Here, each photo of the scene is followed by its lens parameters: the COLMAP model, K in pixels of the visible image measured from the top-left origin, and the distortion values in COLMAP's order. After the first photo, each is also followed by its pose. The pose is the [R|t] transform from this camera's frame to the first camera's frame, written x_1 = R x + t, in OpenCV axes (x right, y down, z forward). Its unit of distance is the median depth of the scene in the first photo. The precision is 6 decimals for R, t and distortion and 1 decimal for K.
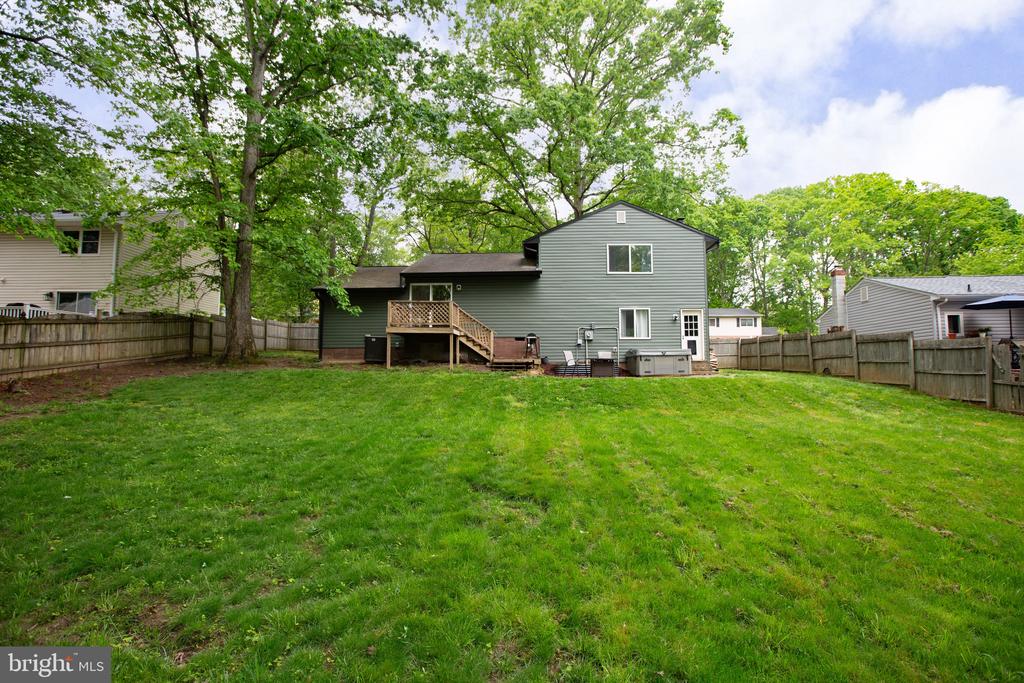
lens RADIAL K [[422.1, 0, 542.6], [0, 422.1, 342.4], [0, 0, 1]] dist [0.000538, 0.000131]
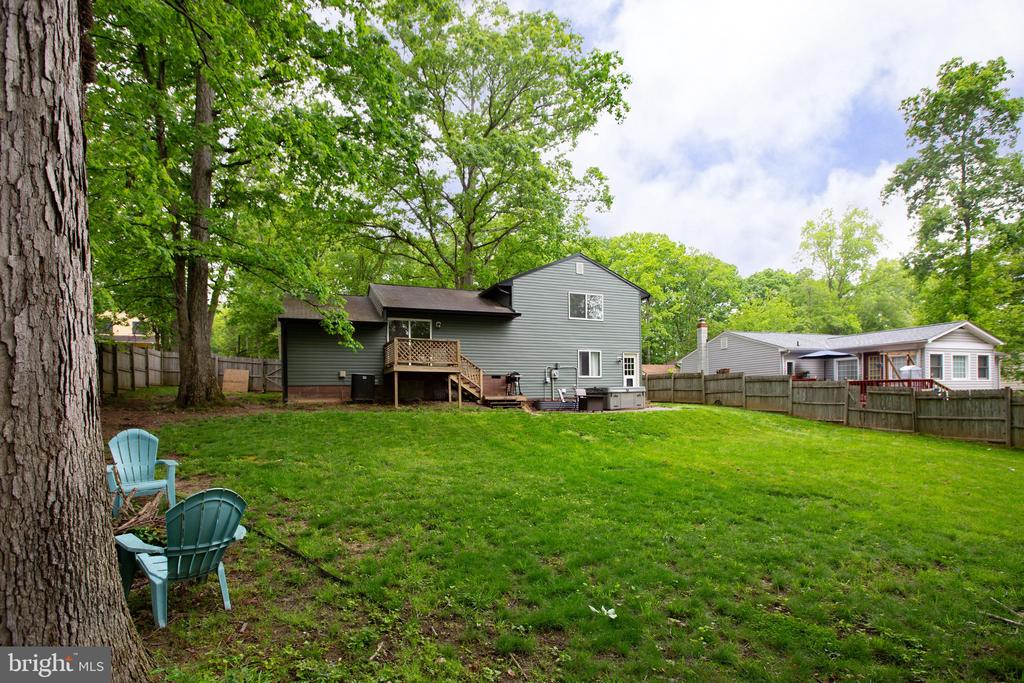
lens RADIAL K [[433.2, 0, 512.2], [0, 433.2, 394.4], [0, 0, 1]] dist [0.000250, 0.000079]
pose [[0.928193, -0.009910, 0.371966, -0.423645], [-0.008391, 0.998834, 0.047551, -0.016221], [-0.372004, -0.047258, 0.927027, -0.019620]]
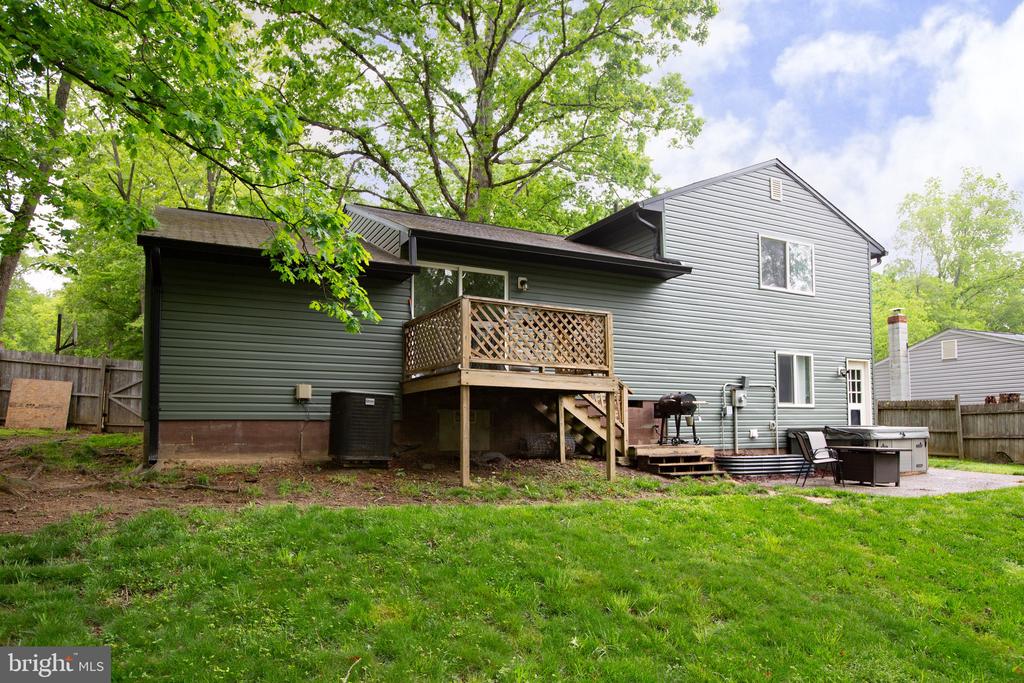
lens RADIAL K [[577.6, 0, 516.1], [0, 577.6, 402.3], [0, 0, 1]] dist [0.021857, 0.000440]
pose [[0.898024, 0.017230, 0.439608, -0.471780], [-0.022218, 0.999734, 0.006202, -0.010401], [-0.439384, -0.015336, 0.898168, 0.466342]]
